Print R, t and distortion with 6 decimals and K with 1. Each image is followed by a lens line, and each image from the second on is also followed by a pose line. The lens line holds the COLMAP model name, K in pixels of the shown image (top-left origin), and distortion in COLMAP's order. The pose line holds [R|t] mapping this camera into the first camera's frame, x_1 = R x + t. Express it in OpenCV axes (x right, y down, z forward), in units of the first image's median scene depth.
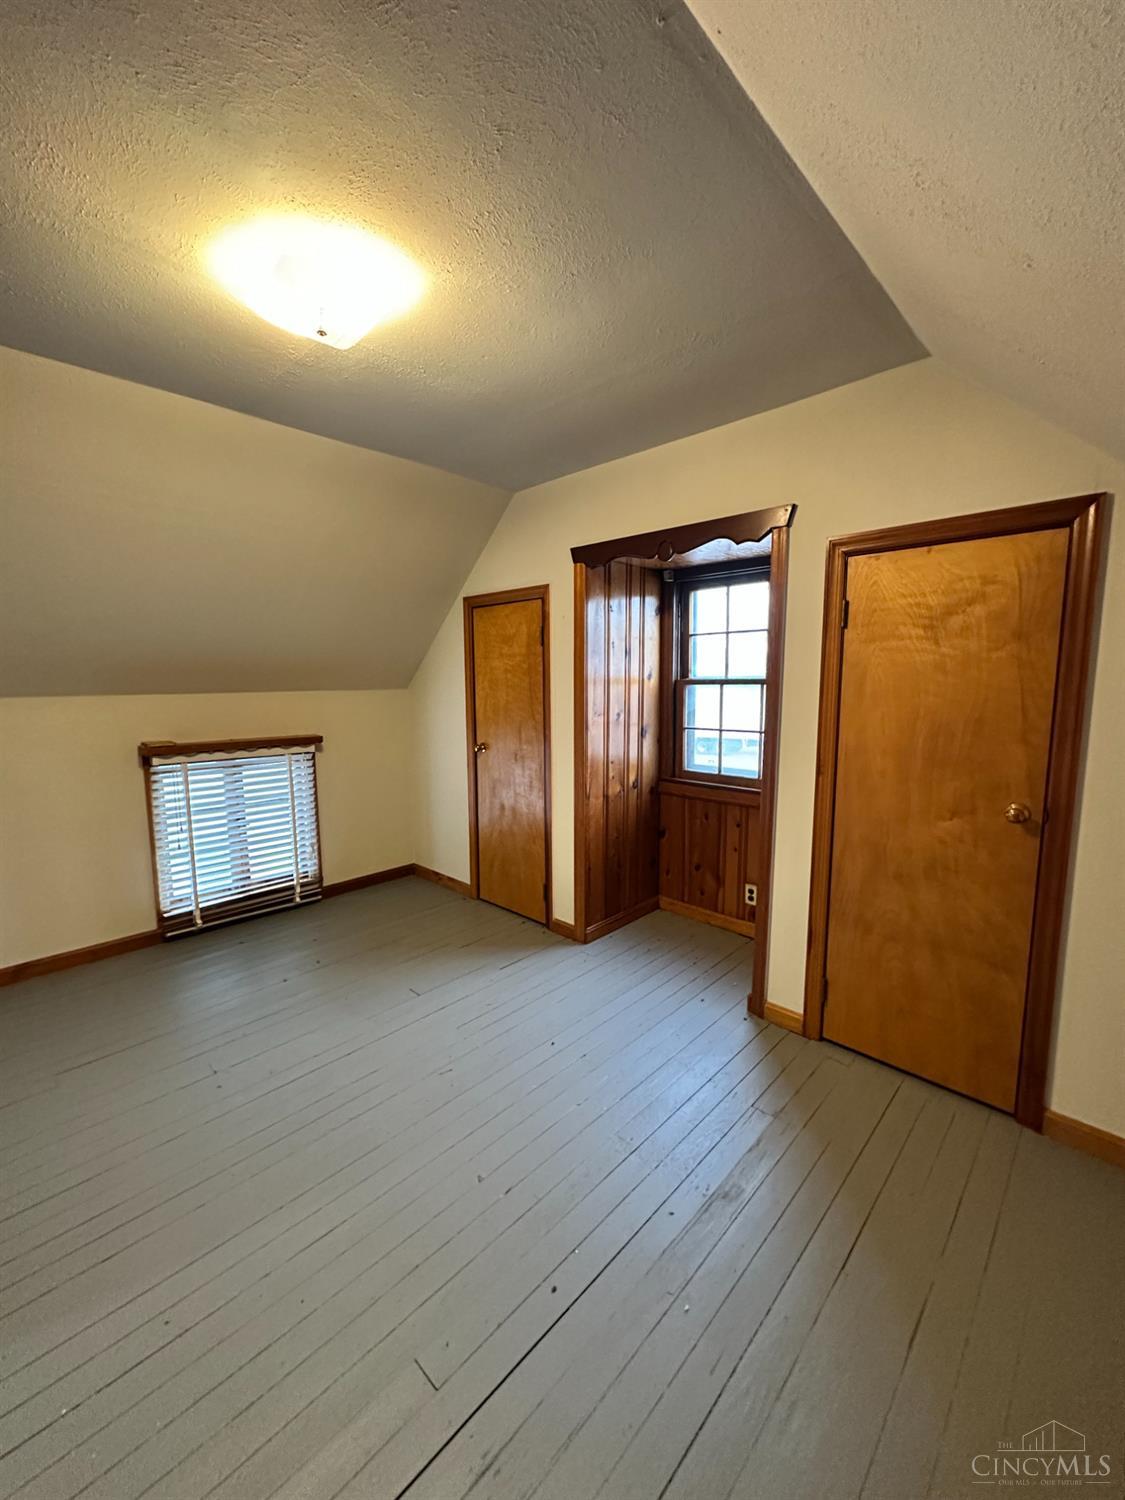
lens RADIAL K [[595.3, 0, 562.2], [0, 595.3, 751.6], [0, 0, 1]] dist [-0.001619, -0.000418]
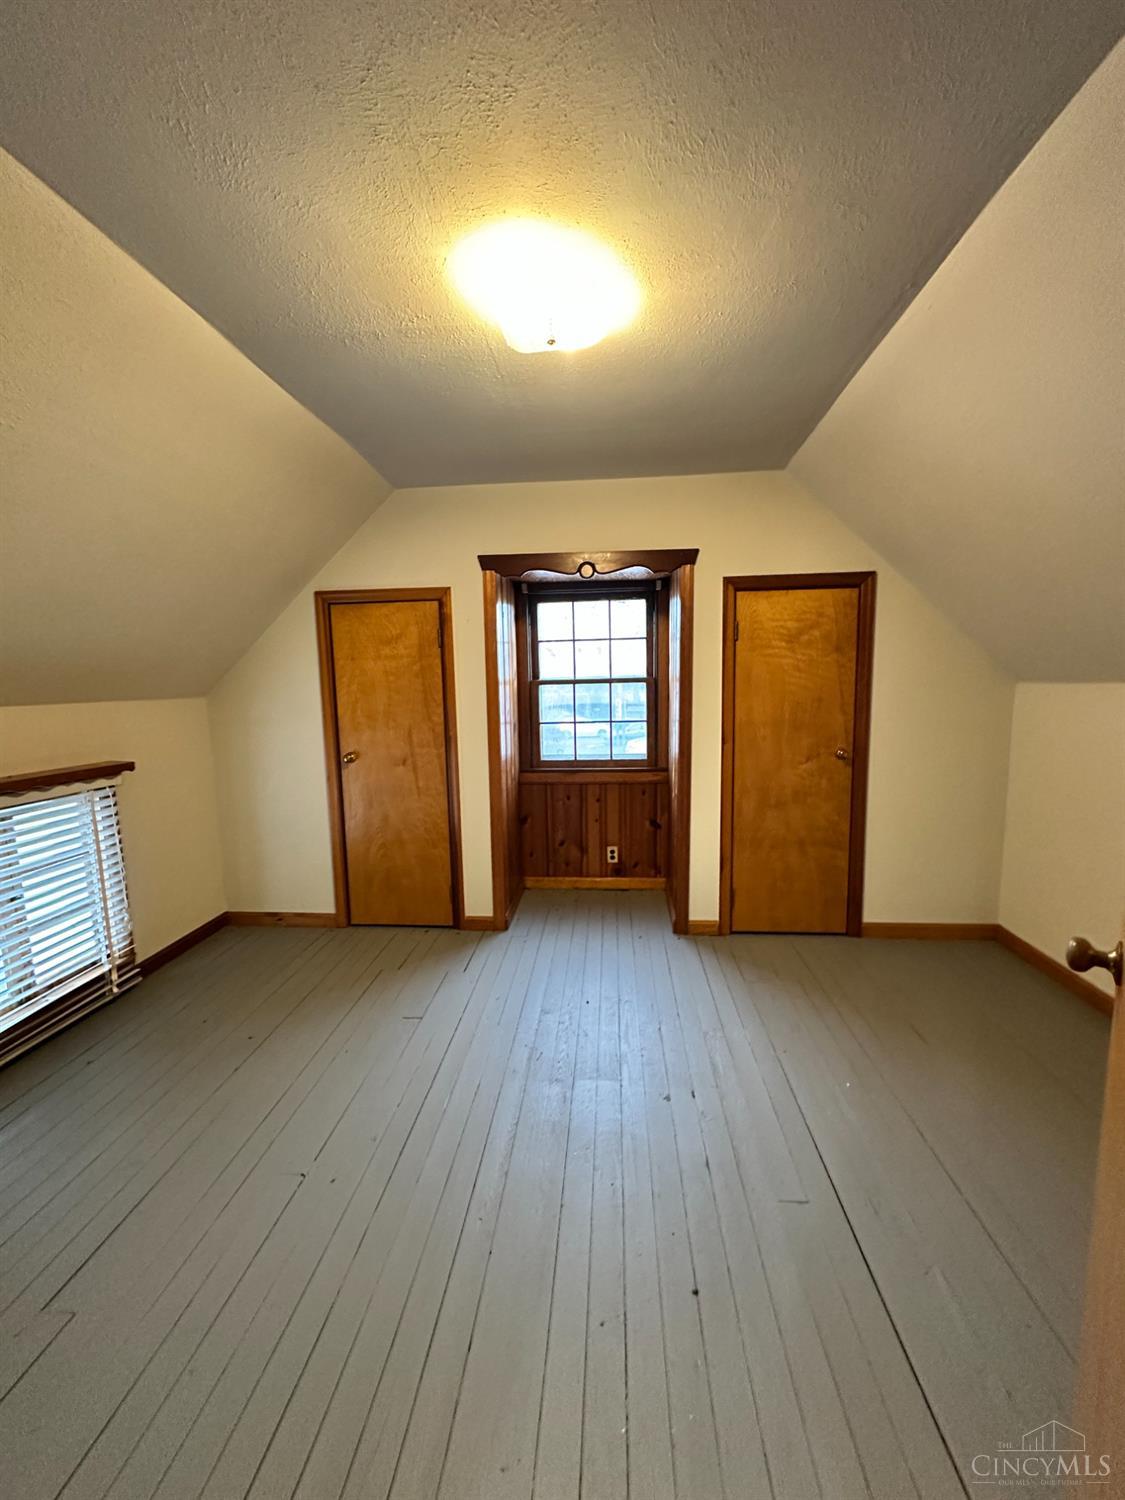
lens RADIAL K [[595.3, 0, 563.3], [0, 595.3, 751.1], [0, 0, 1]] dist [-0.001619, -0.000418]
pose [[0.776866, -0.082999, 0.624171, -0.506079], [0.092527, 0.995561, 0.017222, -0.002524], [-0.622830, 0.044373, 0.781098, 0.094874]]
